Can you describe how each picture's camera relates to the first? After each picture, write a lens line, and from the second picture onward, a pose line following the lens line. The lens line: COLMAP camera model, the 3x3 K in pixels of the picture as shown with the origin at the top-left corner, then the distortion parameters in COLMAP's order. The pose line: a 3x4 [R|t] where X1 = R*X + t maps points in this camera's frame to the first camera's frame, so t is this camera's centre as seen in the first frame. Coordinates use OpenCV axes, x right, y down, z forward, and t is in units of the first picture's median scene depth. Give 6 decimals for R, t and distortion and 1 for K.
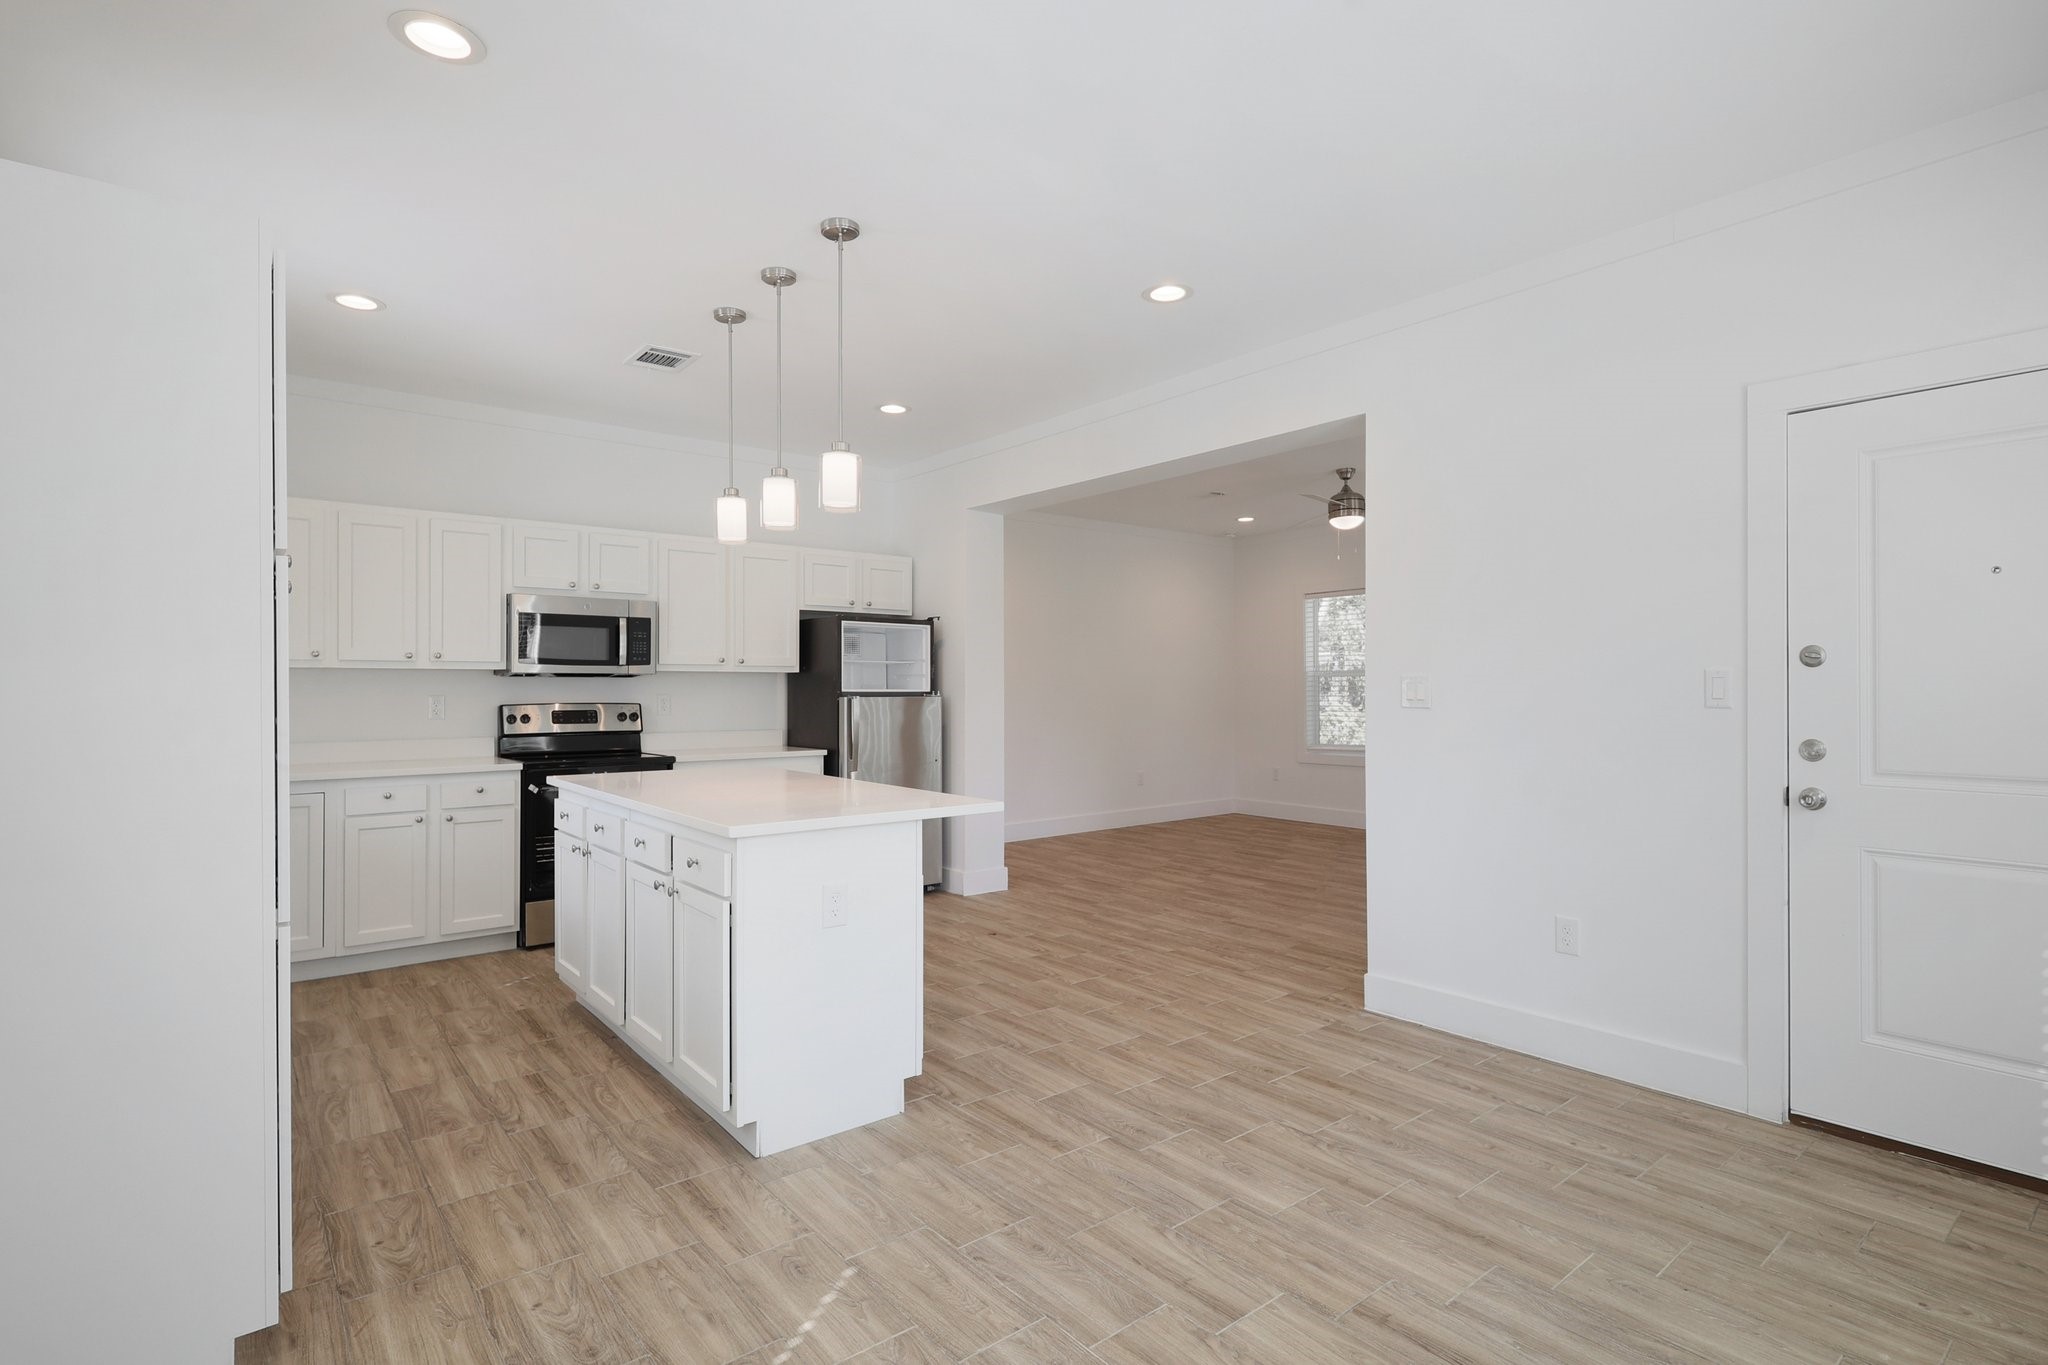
lens RADIAL K [[970.5, 0, 1028.5], [0, 970.5, 684.4], [0, 0, 1]] dist [-0.009490, 0.005973]
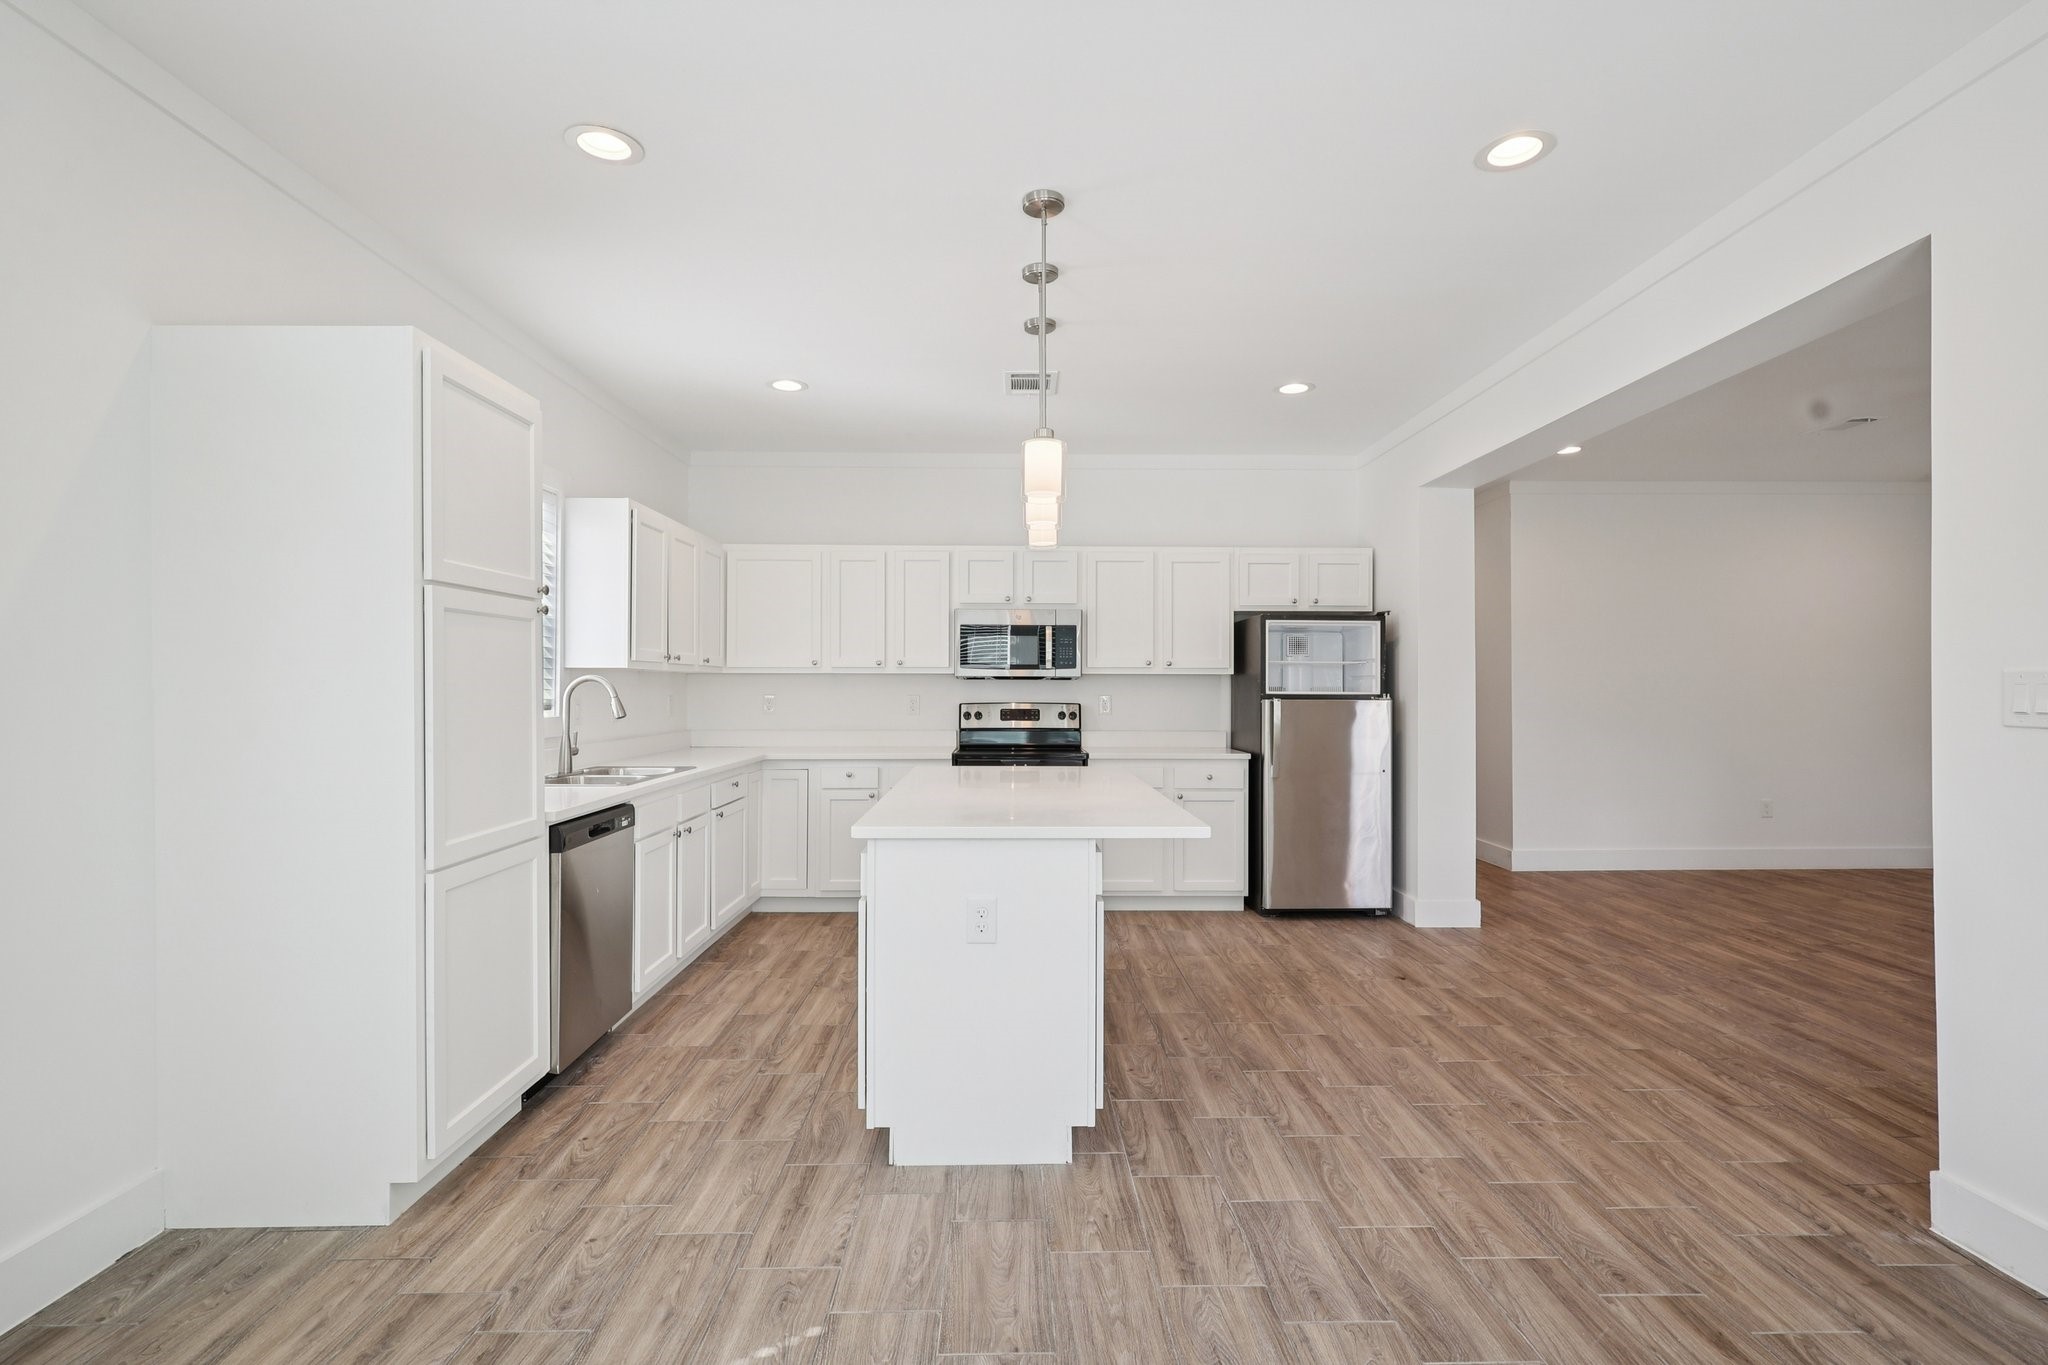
lens RADIAL K [[896.3, 0, 1074.7], [0, 896.3, 681.7], [0, 0, 1]] dist [-0.001799, 0.000320]
pose [[0.794140, -0.003817, -0.607723, 0.256169], [-0.000265, 0.999978, -0.006628, 0.001932], [0.607735, 0.005424, 0.794121, 0.233291]]
